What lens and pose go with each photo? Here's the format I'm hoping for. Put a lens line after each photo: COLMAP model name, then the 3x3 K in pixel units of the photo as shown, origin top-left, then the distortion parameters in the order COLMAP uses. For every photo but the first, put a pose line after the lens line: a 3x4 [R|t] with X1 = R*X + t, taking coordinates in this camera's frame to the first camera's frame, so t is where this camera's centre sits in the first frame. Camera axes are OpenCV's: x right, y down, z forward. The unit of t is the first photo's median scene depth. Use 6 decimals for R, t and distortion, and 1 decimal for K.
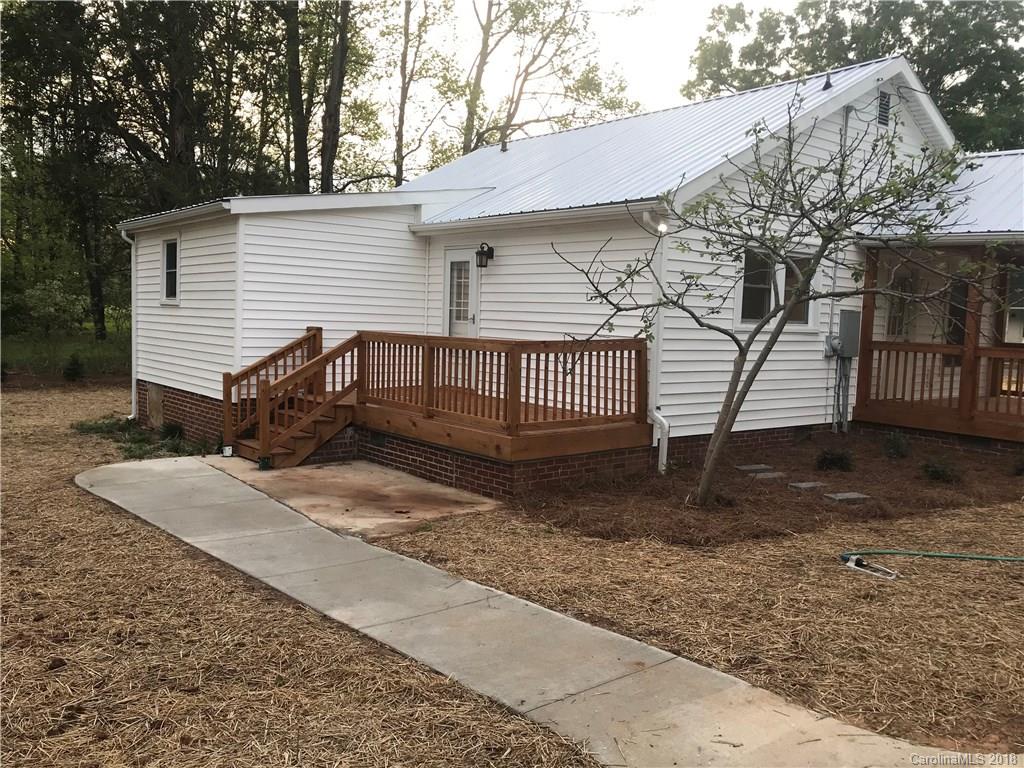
lens RADIAL K [[844.6, 0, 498.0], [0, 844.6, 382.8], [0, 0, 1]] dist [0.013257, -0.004223]
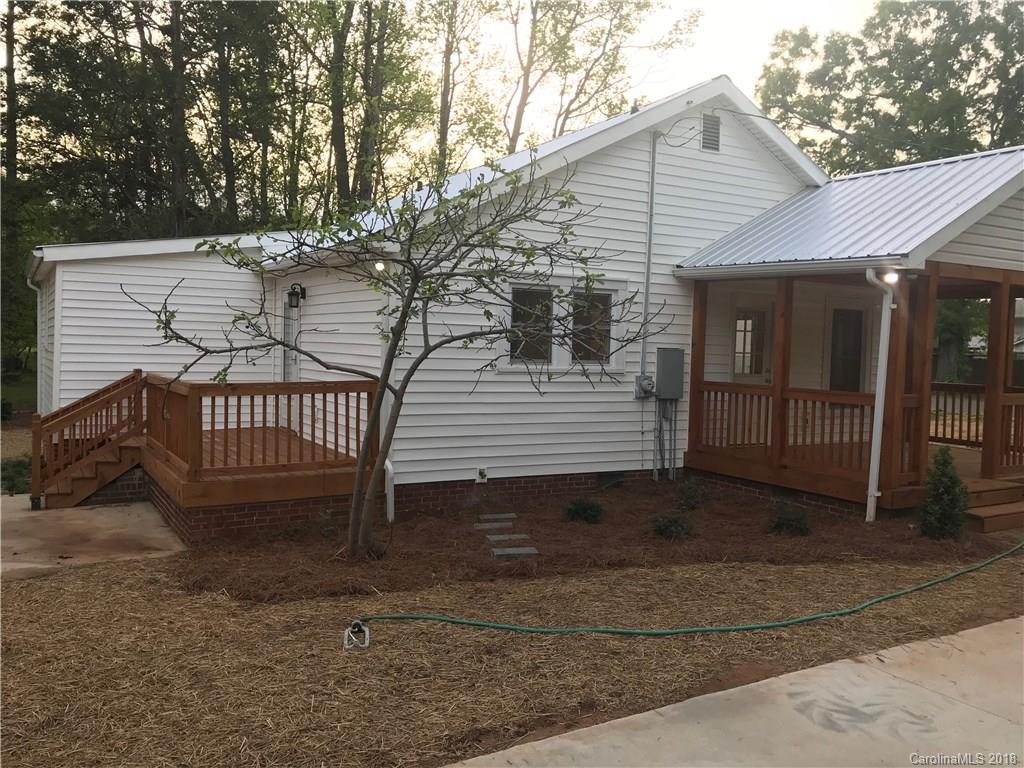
lens RADIAL K [[844.6, 0, 498.0], [0, 844.6, 382.8], [0, 0, 1]] dist [0.013257, -0.004223]
pose [[0.988629, -0.003335, -0.150338, 0.361723], [-0.003301, 0.999032, -0.043869, -0.006255], [0.150338, 0.043867, 0.987661, 0.055641]]
